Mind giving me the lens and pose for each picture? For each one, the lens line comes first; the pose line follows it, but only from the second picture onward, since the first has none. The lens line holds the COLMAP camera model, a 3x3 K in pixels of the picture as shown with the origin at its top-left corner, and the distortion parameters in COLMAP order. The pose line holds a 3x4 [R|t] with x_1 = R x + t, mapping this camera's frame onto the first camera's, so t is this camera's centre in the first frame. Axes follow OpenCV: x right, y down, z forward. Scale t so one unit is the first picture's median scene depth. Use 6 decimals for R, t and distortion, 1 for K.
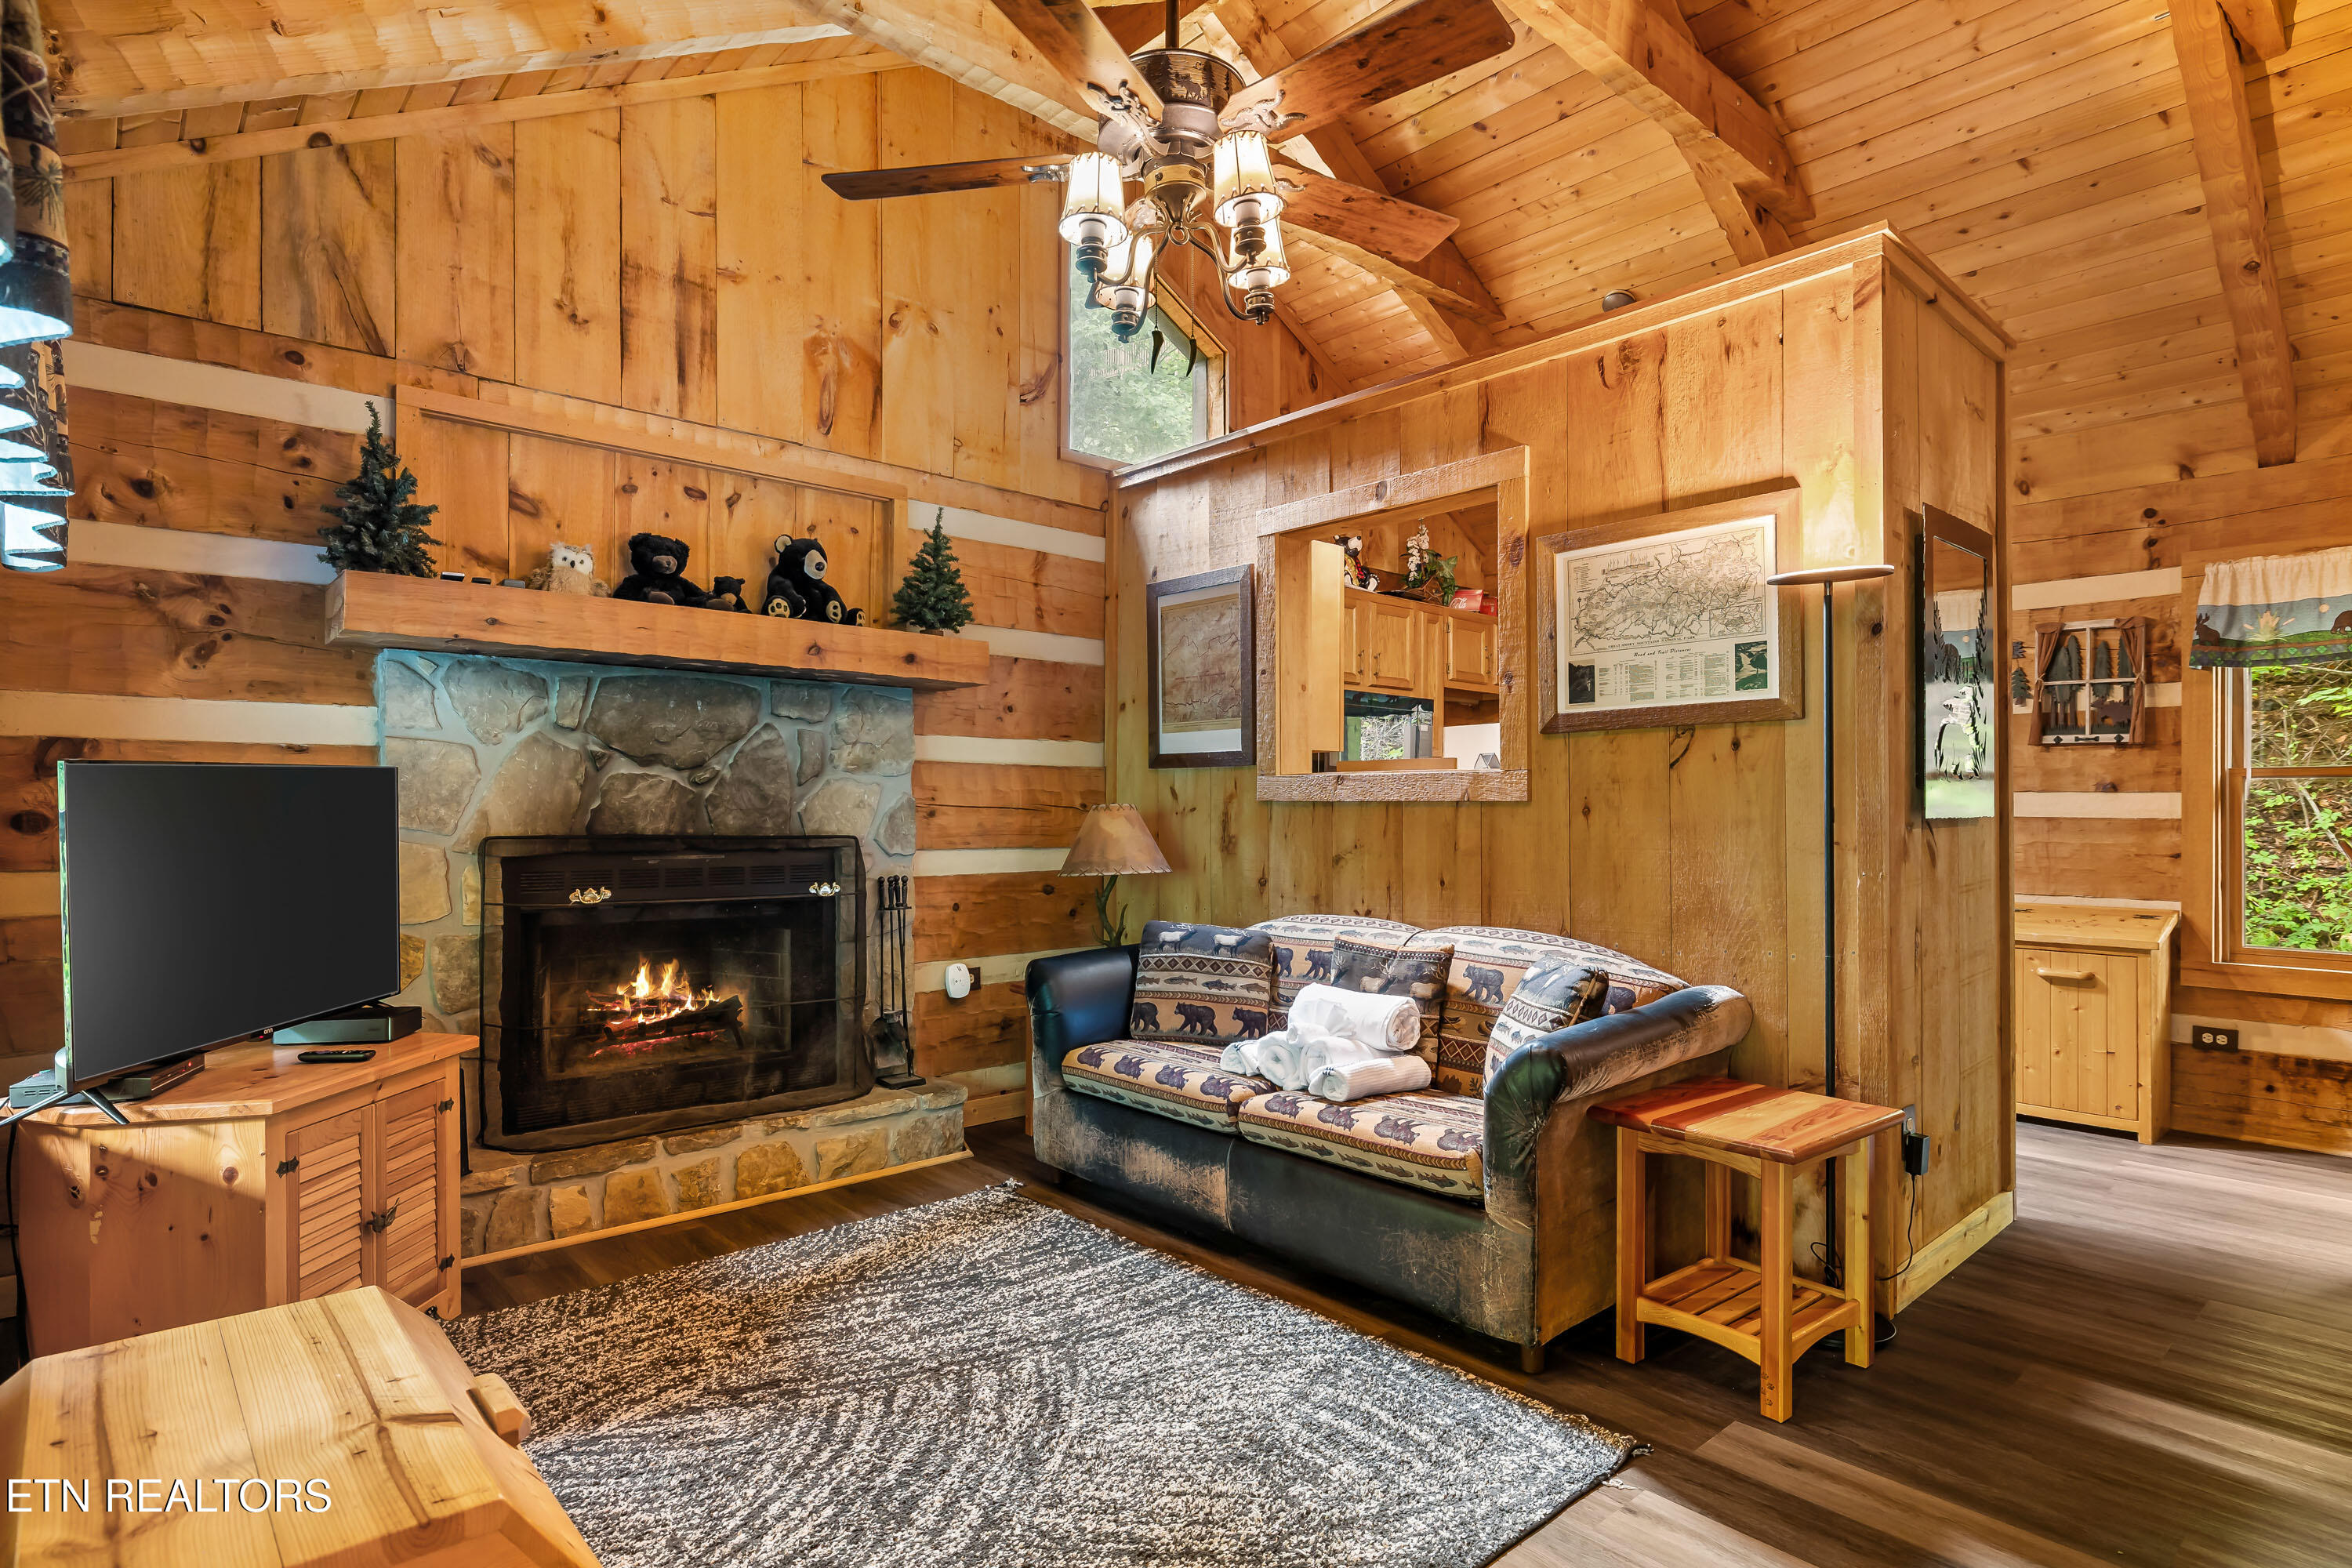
lens RADIAL K [[1216.9, 0, 1163.8], [0, 1216.9, 801.7], [0, 0, 1]] dist [-0.000569, 0.000315]
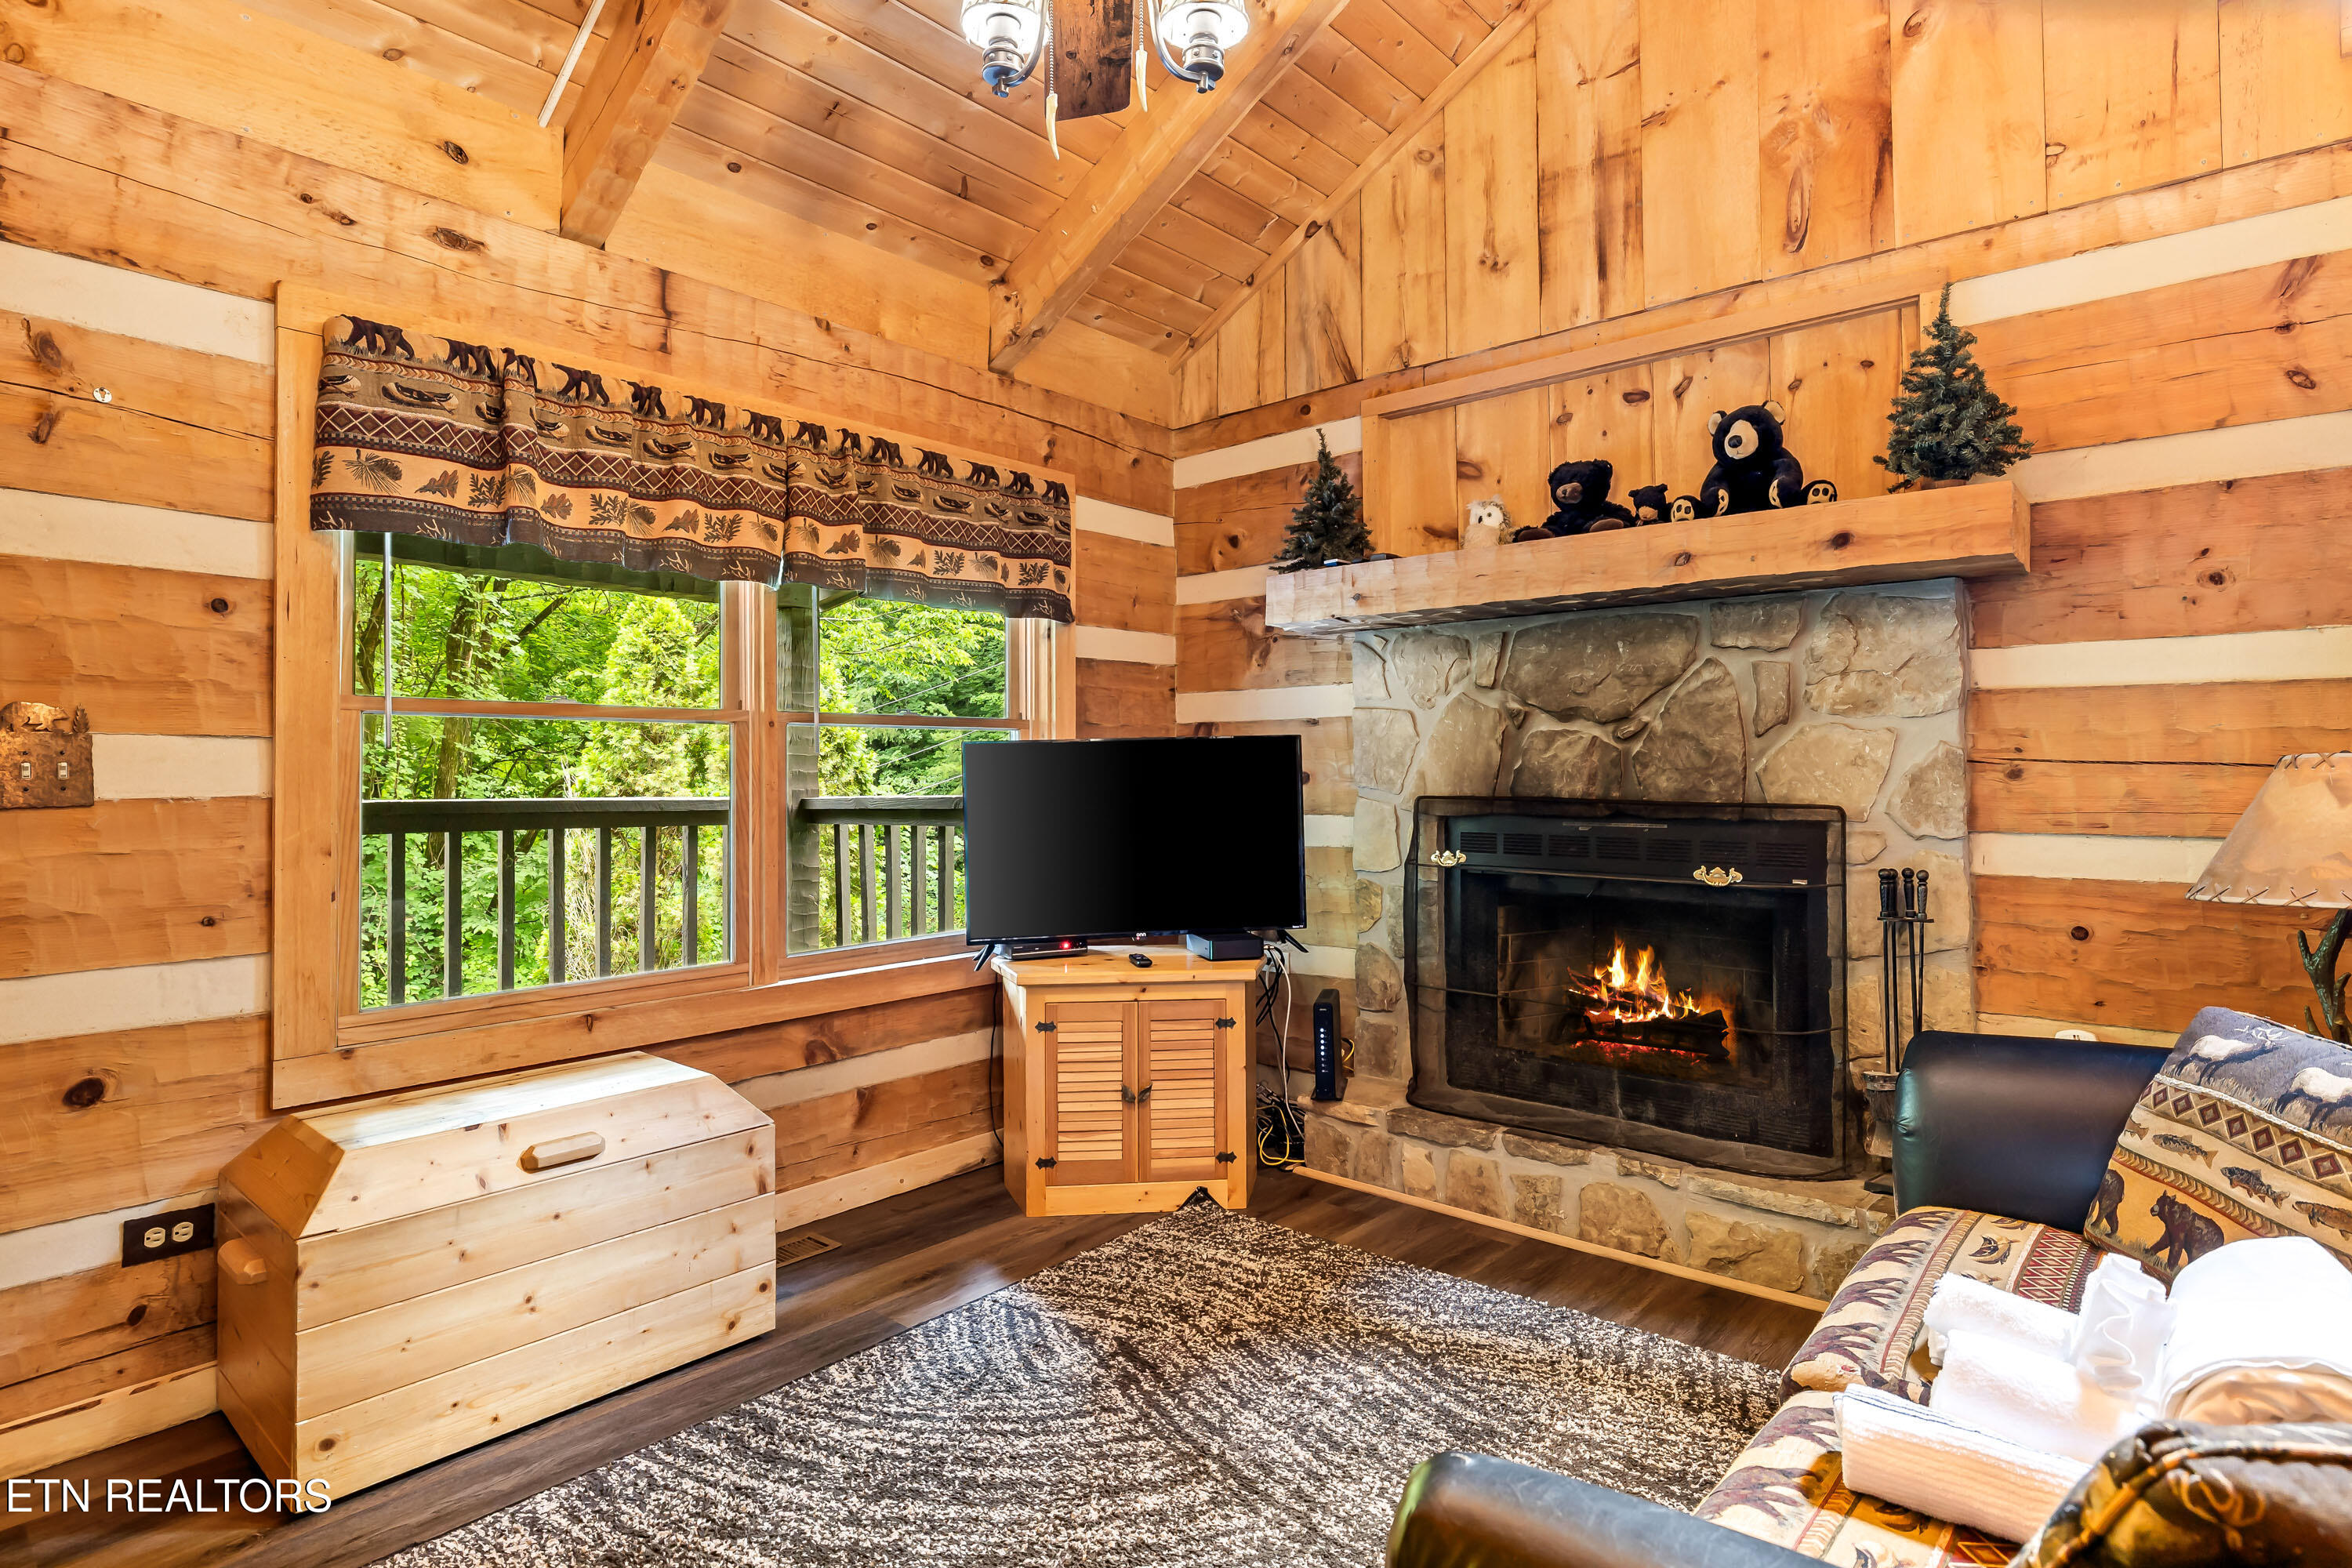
lens RADIAL K [[1220.5, 0, 1181.1], [0, 1220.5, 747.2], [0, 0, 1]] dist [-0.002811, 0.000799]
pose [[0.132382, -0.020807, -0.990980, 0.424684], [0.010387, 0.999754, -0.019604, 0.004583], [0.991144, -0.007698, 0.132566, 0.589515]]
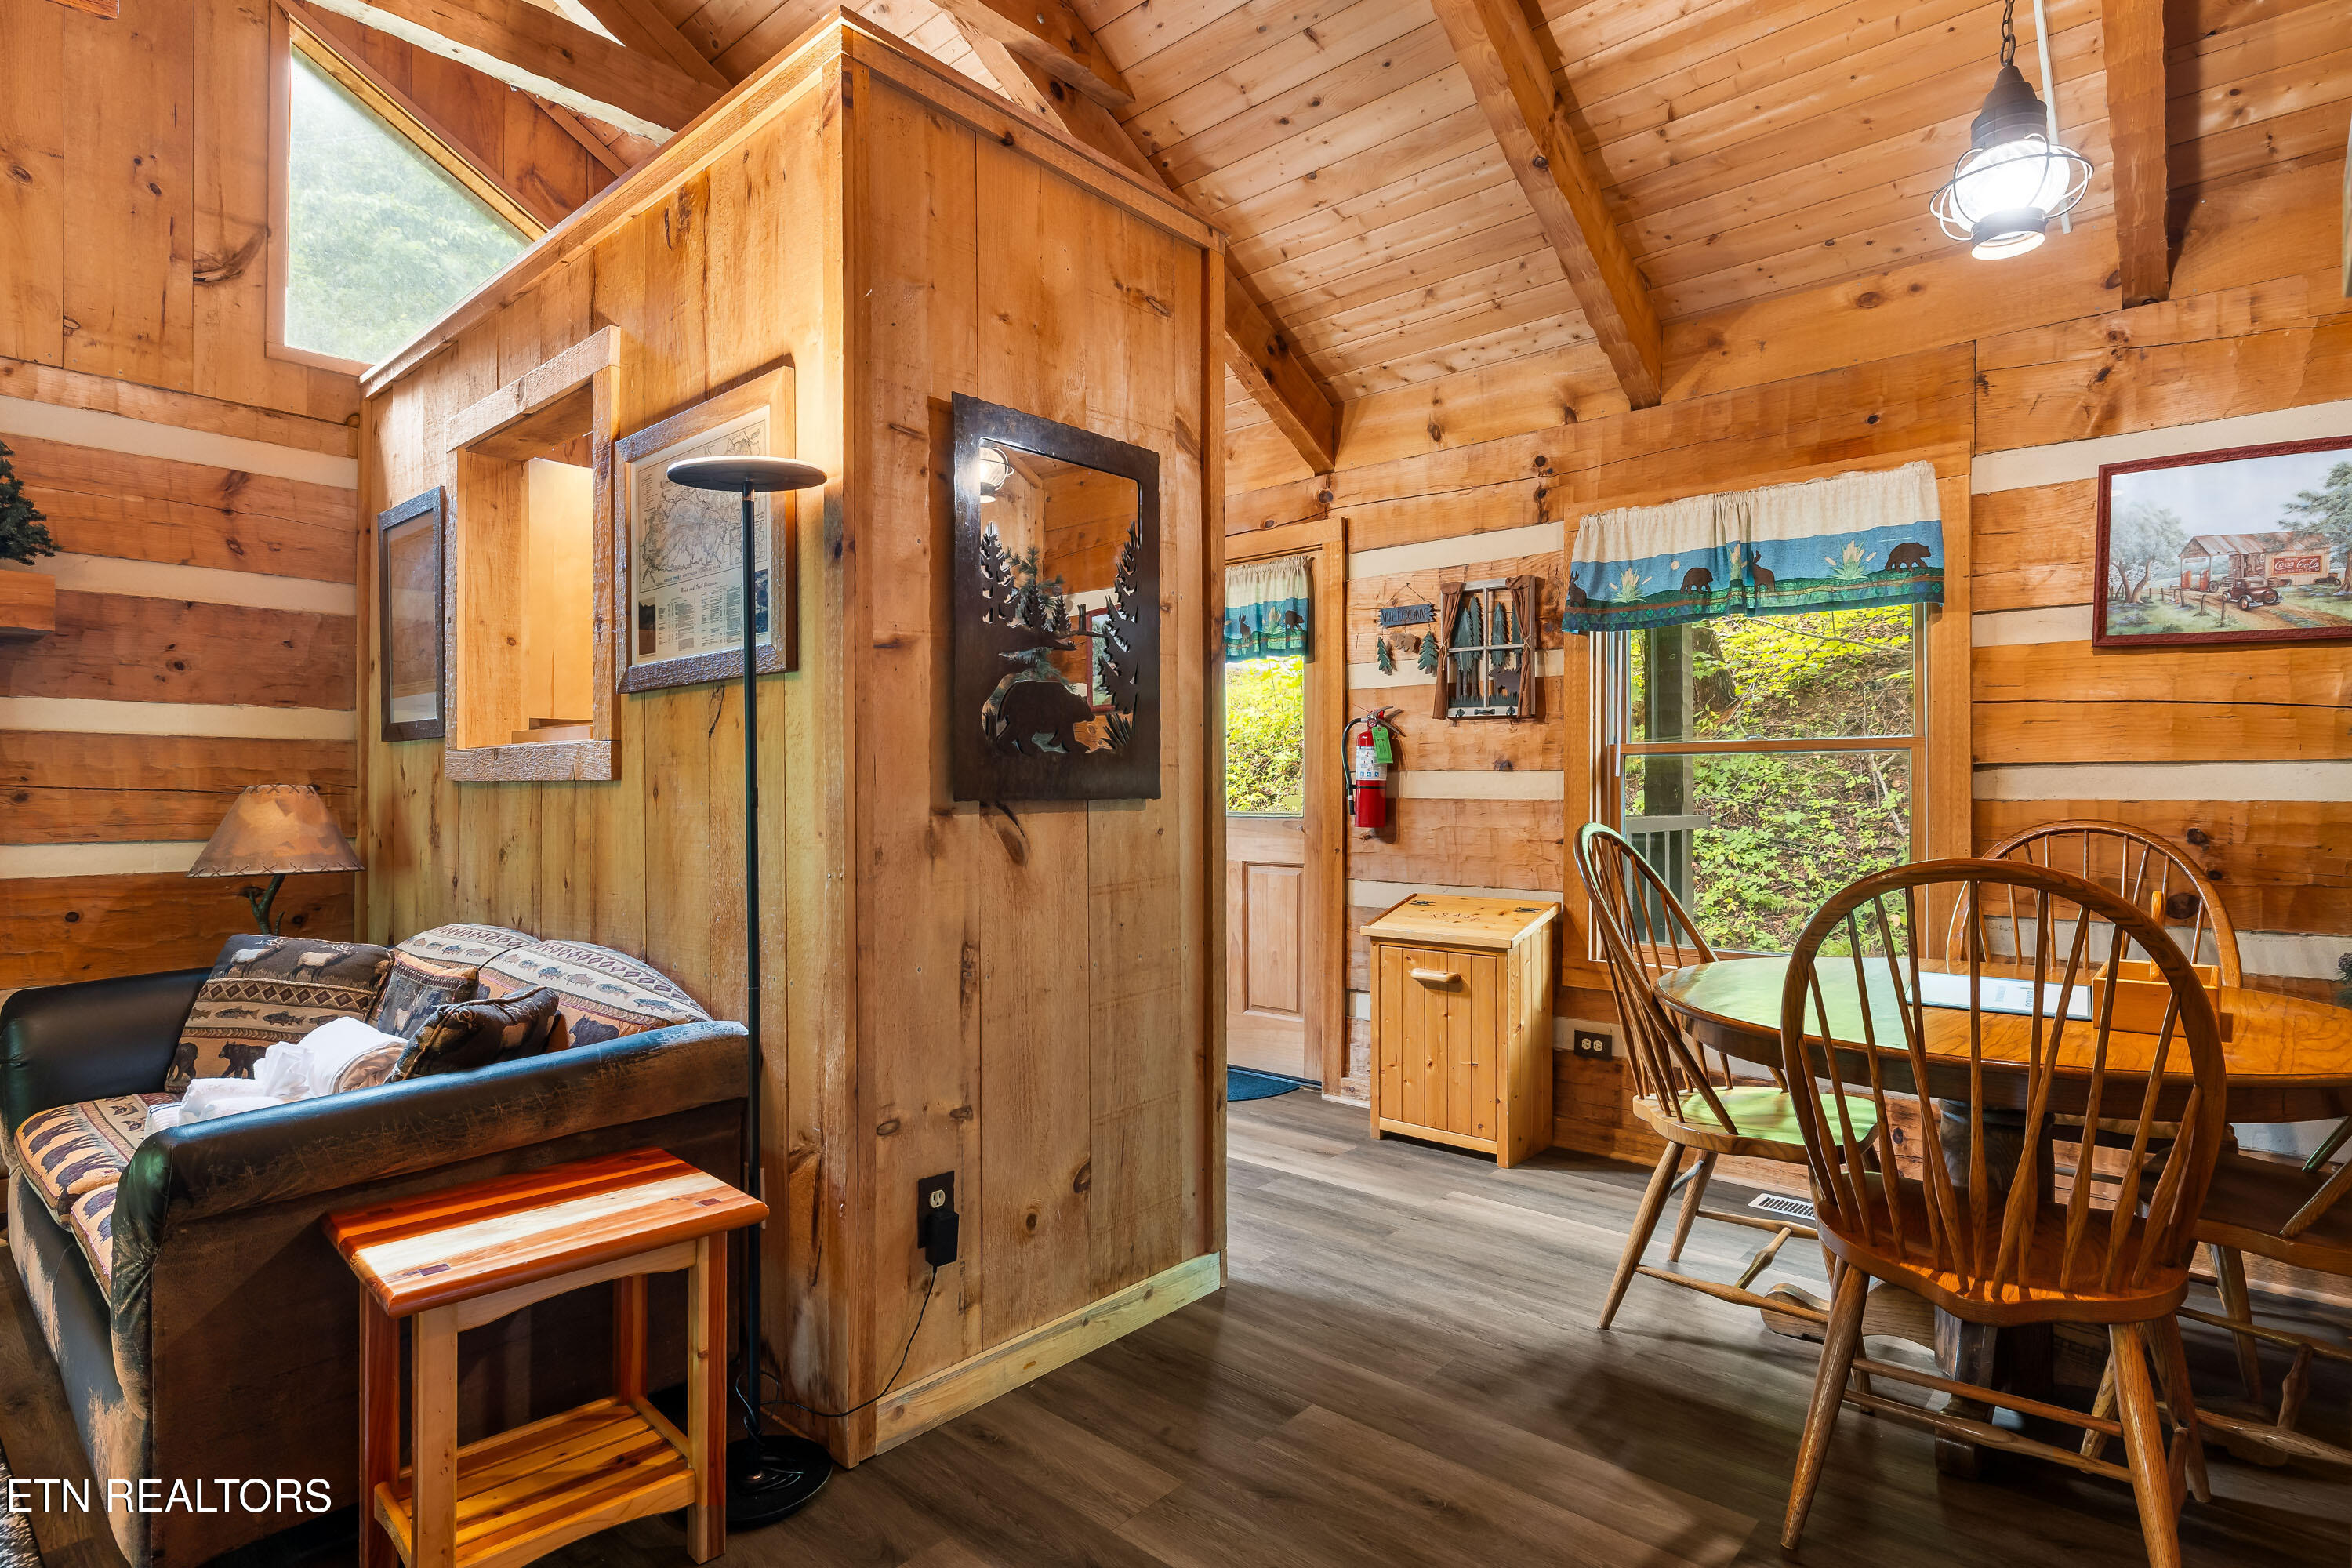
lens RADIAL K [[1207.6, 0, 1176.0], [0, 1207.6, 784.0], [0, 0, 1]] dist [-0.001490, 0.000020]
pose [[0.993064, -0.000932, 0.117569, 0.528984], [0.000985, 0.999999, -0.000396, 0.002391], [-0.117569, 0.000509, 0.993065, 0.174329]]
